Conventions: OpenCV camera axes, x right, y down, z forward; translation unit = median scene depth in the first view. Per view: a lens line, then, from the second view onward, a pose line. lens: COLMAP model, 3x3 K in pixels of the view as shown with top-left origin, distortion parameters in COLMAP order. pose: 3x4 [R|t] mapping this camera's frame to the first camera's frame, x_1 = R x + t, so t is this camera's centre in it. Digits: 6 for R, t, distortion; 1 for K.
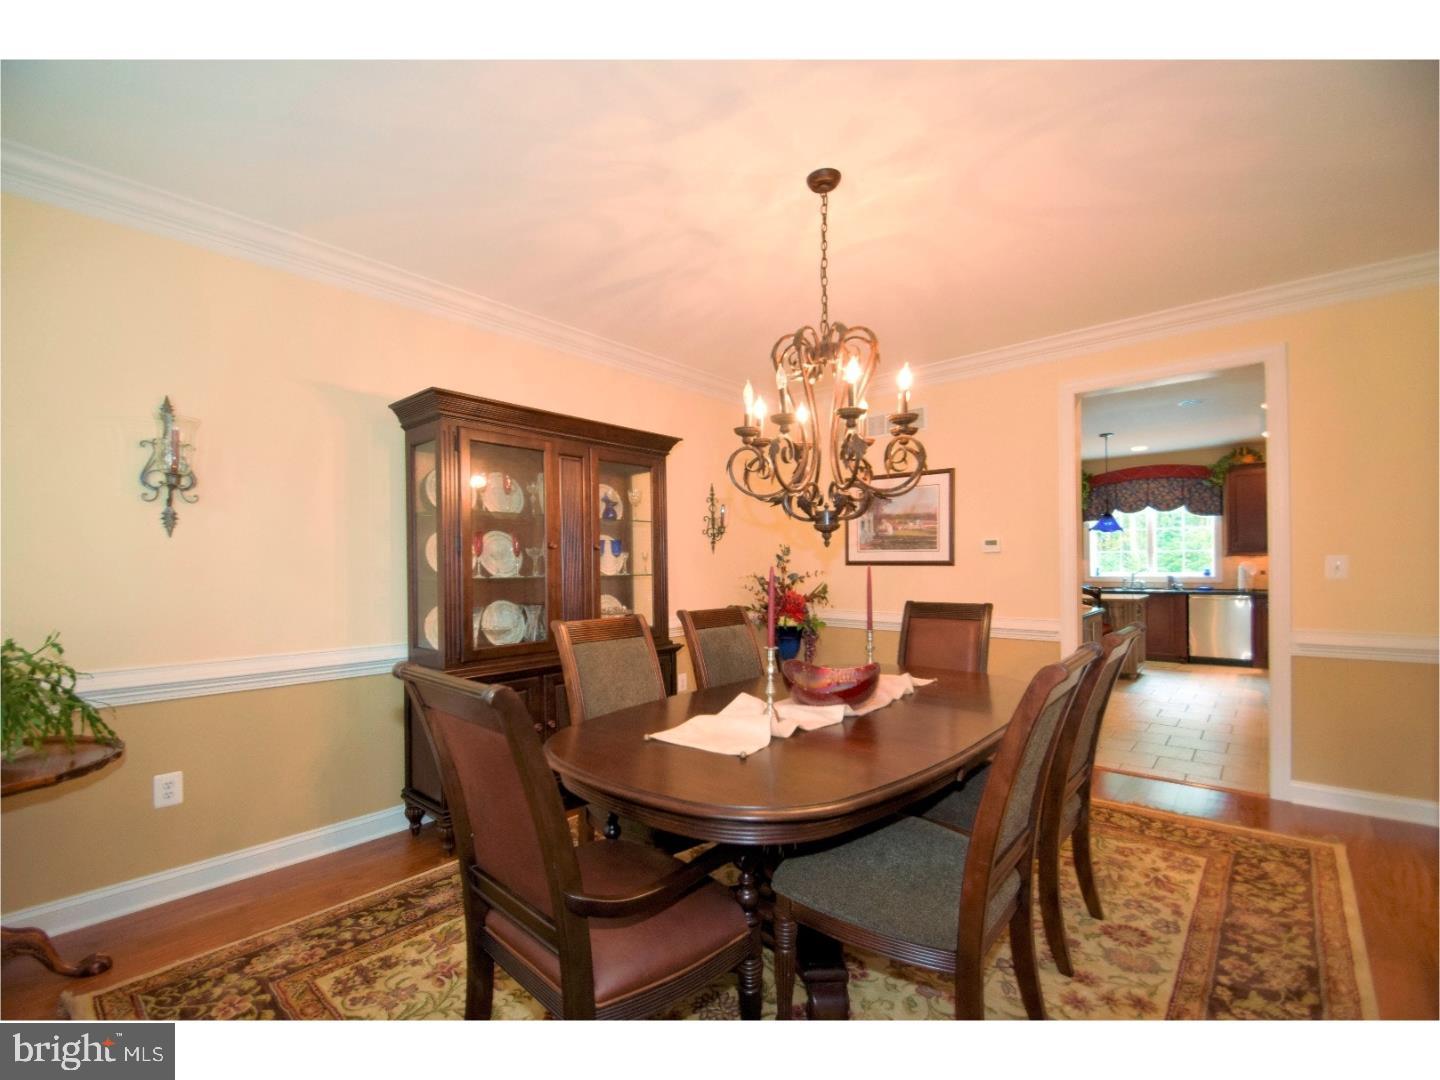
lens RADIAL K [[649.5, 0, 719.4], [0, 649.5, 564.9], [0, 0, 1]] dist [-0.000588, -0.000328]
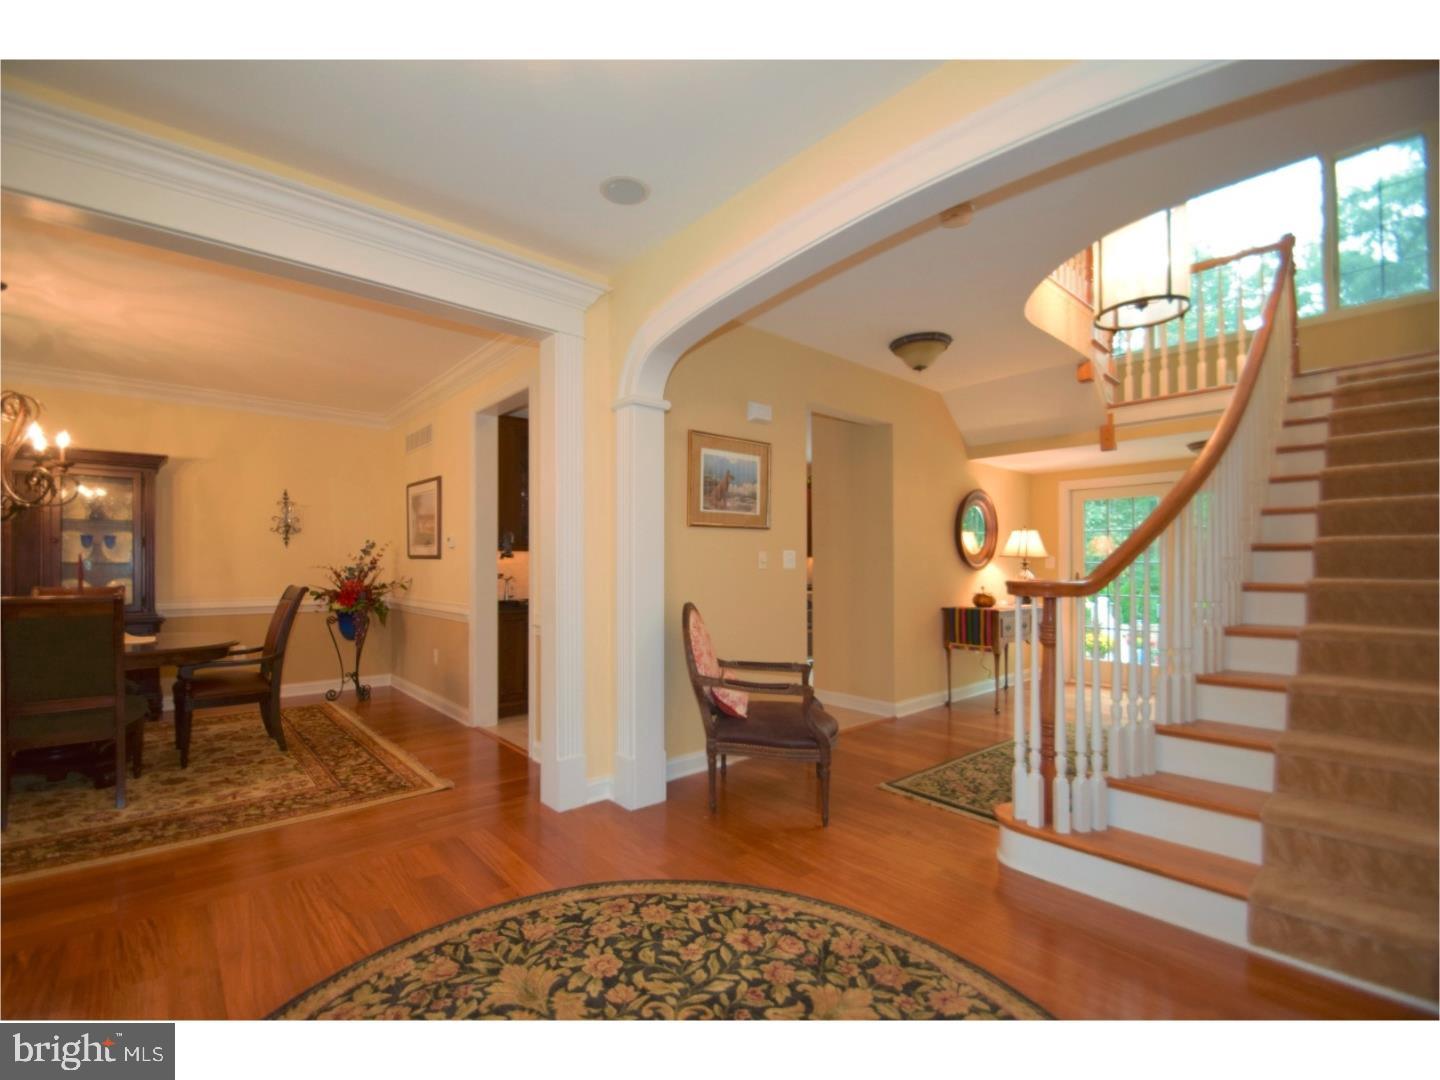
lens RADIAL K [[649.5, 0, 719.4], [0, 649.5, 564.9], [0, 0, 1]] dist [-0.000588, -0.000328]
pose [[0.991949, 0.012201, -0.126046, 1.004666], [-0.012813, 0.999910, -0.004041, 0.009546], [0.125986, 0.005623, 0.992016, -0.095126]]
